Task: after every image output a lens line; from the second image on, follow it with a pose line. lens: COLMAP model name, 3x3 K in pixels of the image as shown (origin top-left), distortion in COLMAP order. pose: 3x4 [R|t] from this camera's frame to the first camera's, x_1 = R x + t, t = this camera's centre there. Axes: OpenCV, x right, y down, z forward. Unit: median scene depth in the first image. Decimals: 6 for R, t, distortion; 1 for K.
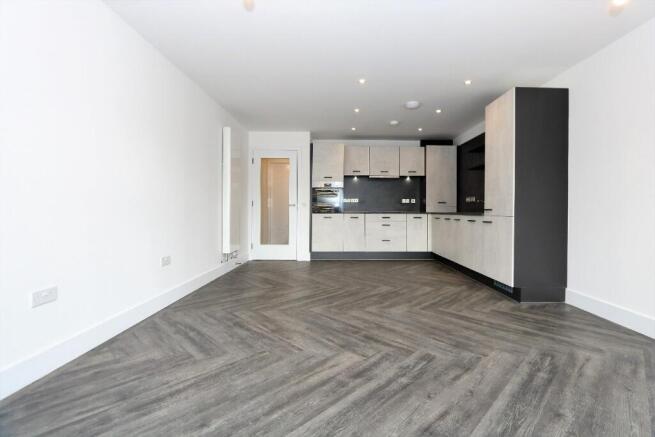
lens RADIAL K [[300.1, 0, 341.3], [0, 300.1, 209.9], [0, 0, 1]] dist [-0.015687, 0.001254]
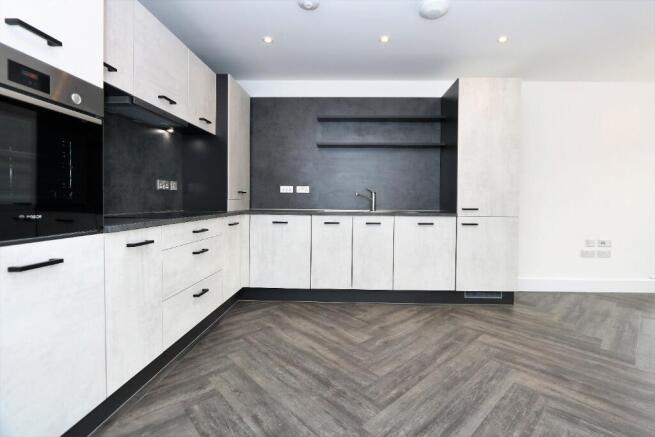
lens RADIAL K [[300.1, 0, 324.5], [0, 300.1, 215.0], [0, 0, 1]] dist [-0.015687, 0.001254]
pose [[0.048258, -0.041644, 0.997966, -0.361652], [-0.007564, 0.999087, 0.042056, -0.016029], [-0.998806, -0.009578, 0.047899, 1.468611]]
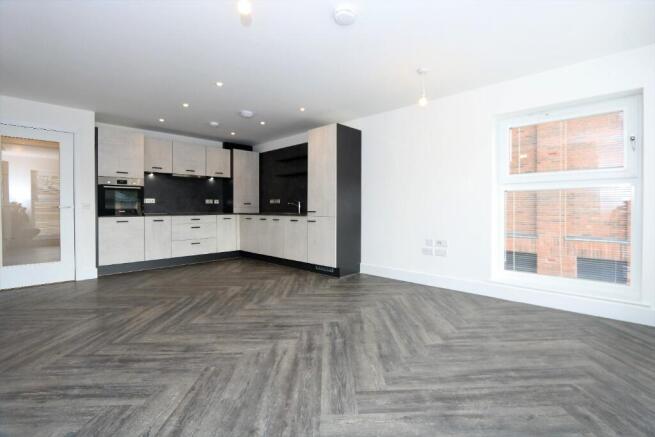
lens RADIAL K [[300.1, 0, 337.2], [0, 300.1, 212.6], [0, 0, 1]] dist [-0.015687, 0.001254]
pose [[0.692321, -0.017487, 0.721378, -0.394933], [0.004091, 0.999785, 0.020309, -0.024095], [-0.721578, -0.011109, 0.692244, 0.028847]]
